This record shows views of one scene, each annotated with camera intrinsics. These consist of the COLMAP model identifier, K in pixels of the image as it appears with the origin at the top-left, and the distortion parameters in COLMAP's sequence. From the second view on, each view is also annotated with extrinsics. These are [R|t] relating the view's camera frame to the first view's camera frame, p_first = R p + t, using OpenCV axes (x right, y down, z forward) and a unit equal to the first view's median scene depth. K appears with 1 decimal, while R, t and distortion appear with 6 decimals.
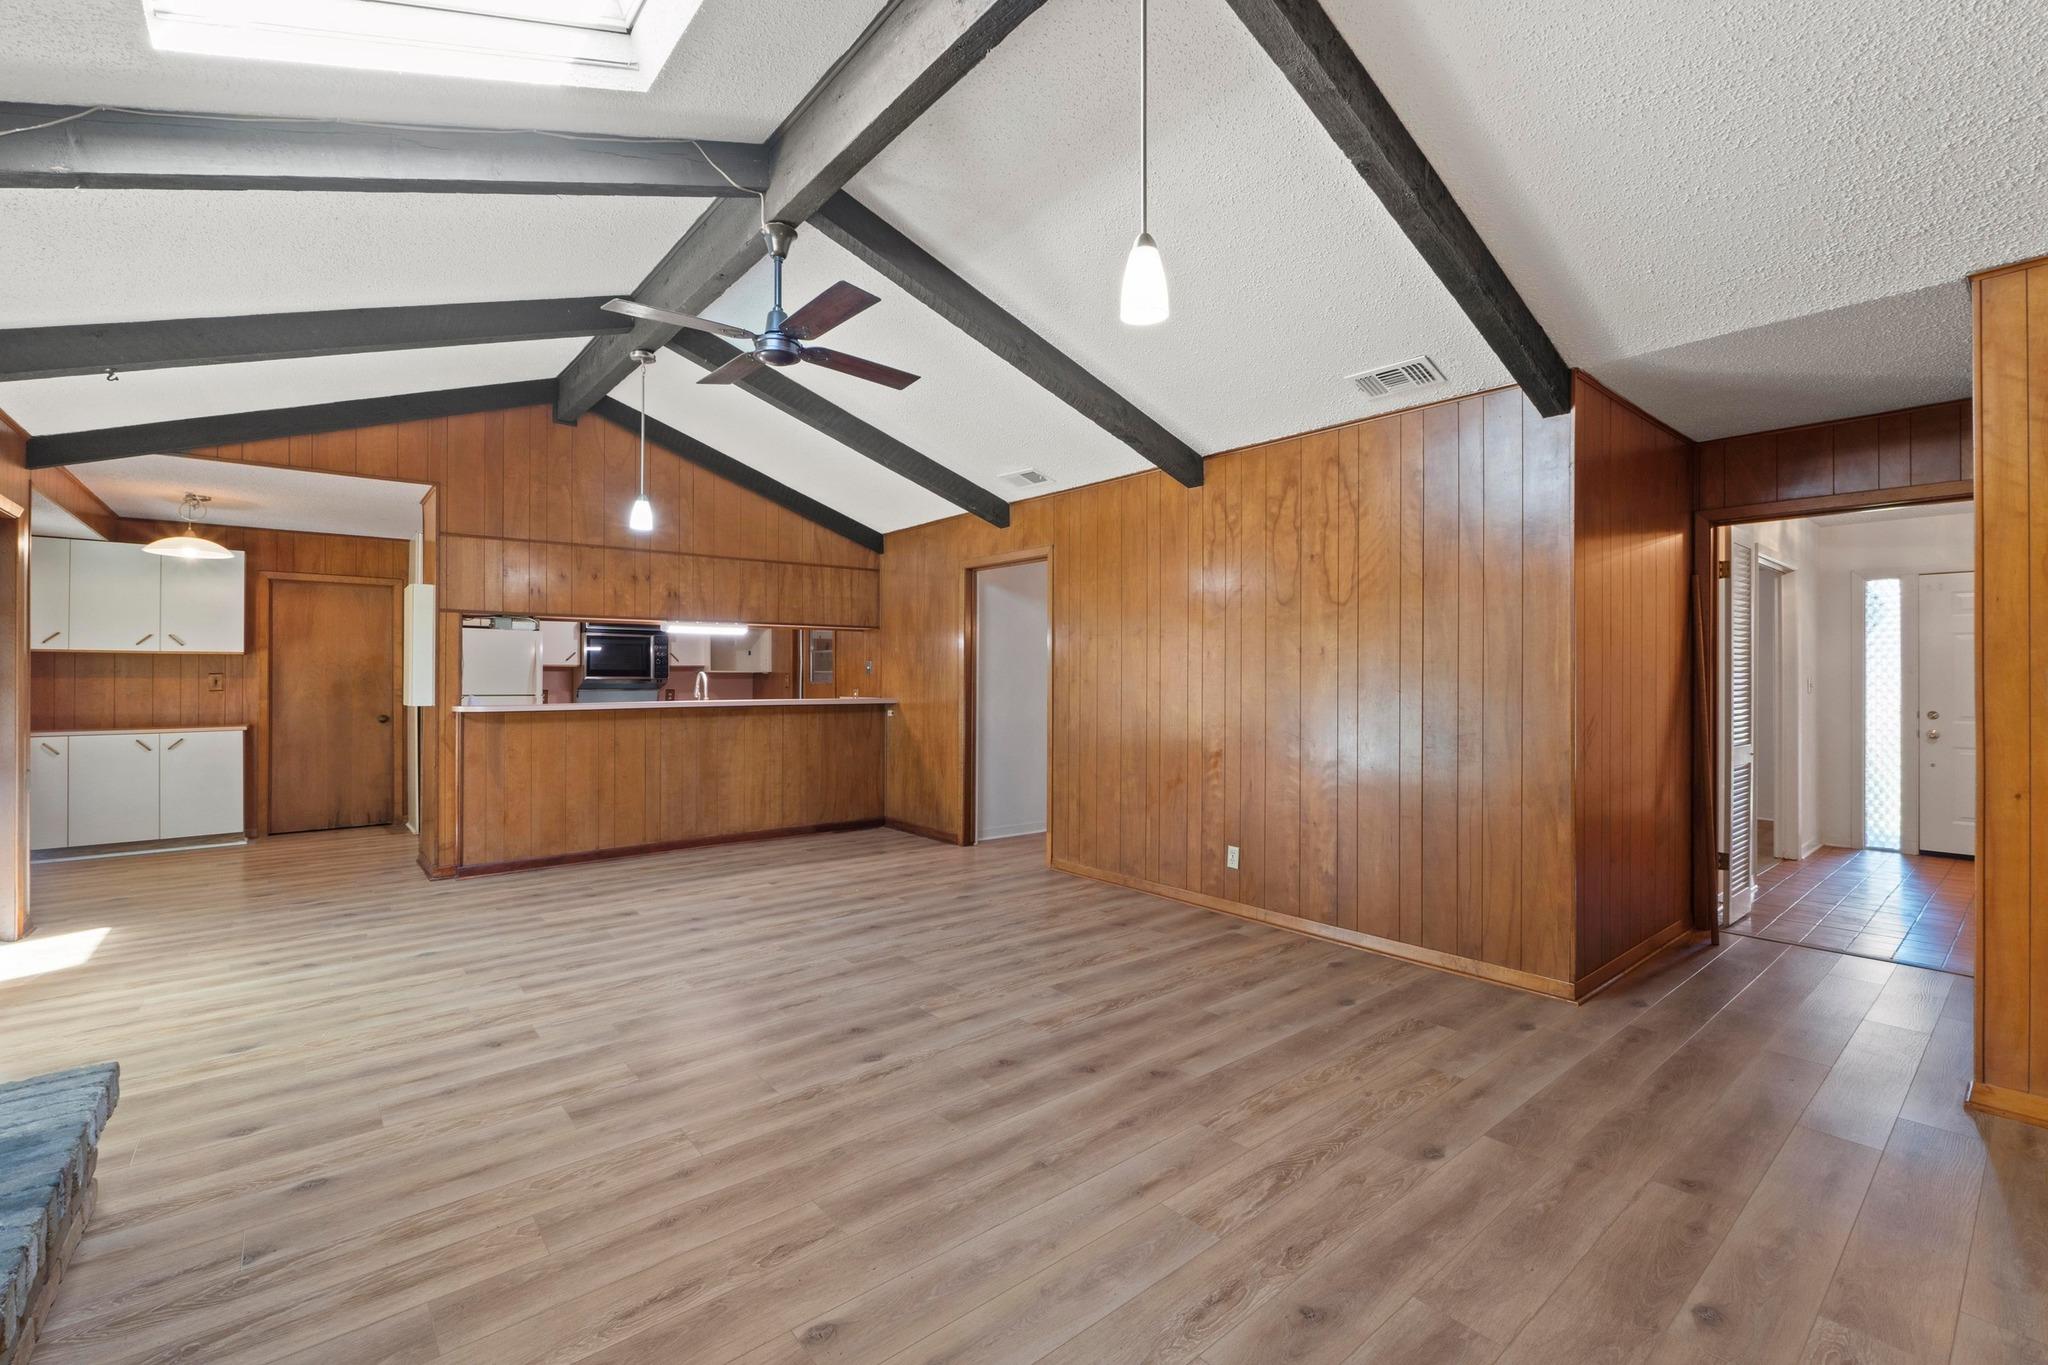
lens RADIAL K [[881.1, 0, 1033.9], [0, 881.1, 658.3], [0, 0, 1]] dist [-0.011641, 0.000114]
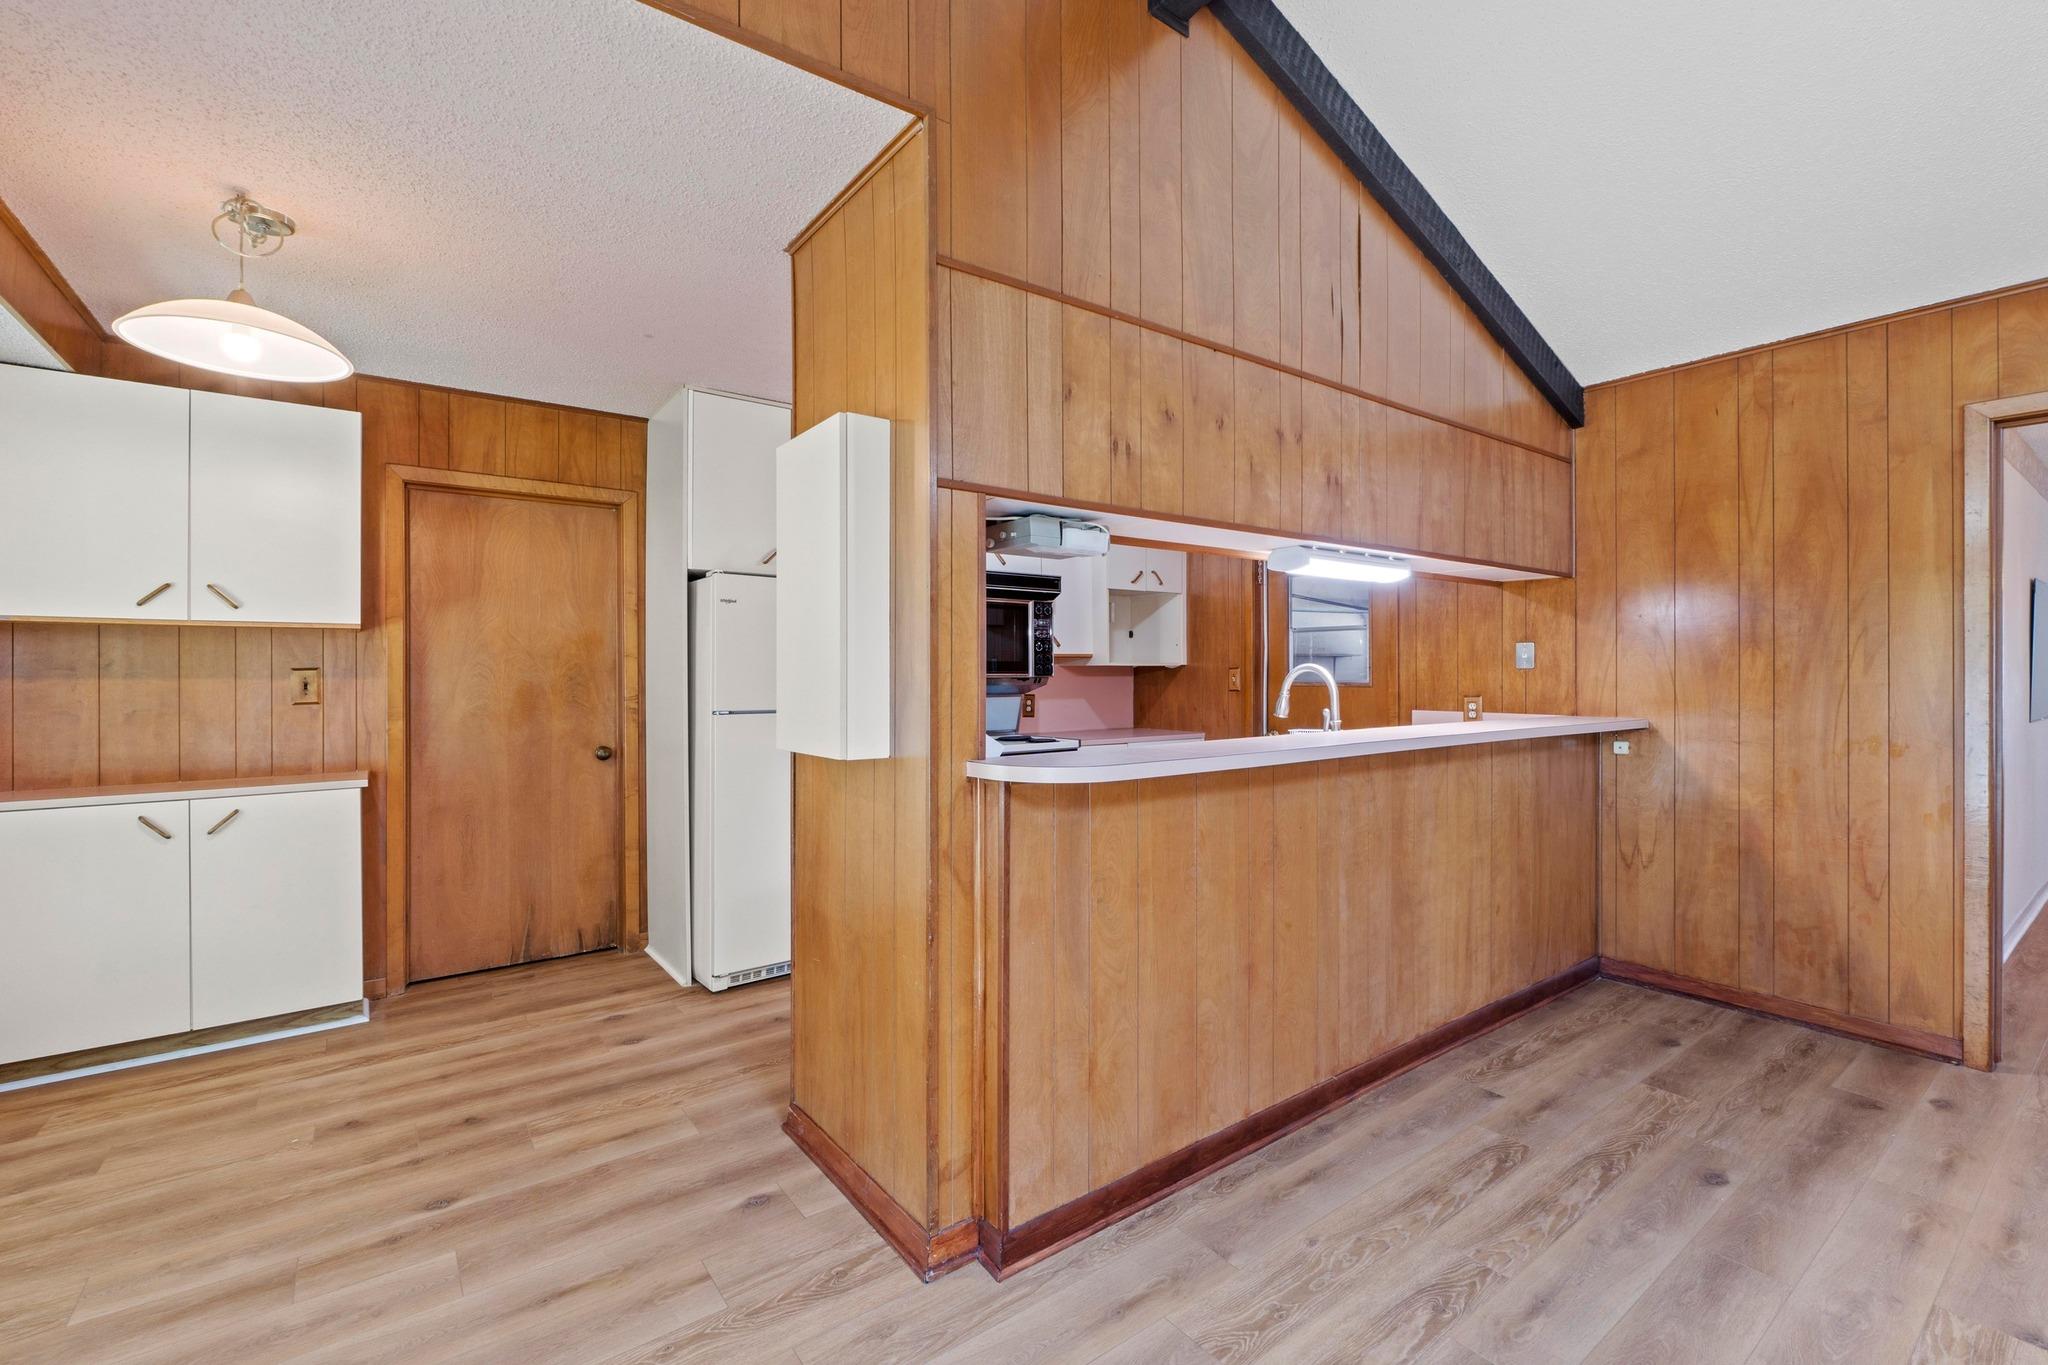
lens RADIAL K [[881.3, 0, 1019.3], [0, 881.3, 662.0], [0, 0, 1]] dist [-0.001803, -0.000255]
pose [[0.997885, -0.001282, -0.064998, -0.505466], [0.001888, 0.999955, 0.009274, 0.009860], [0.064983, -0.009377, 0.997842, 0.532641]]
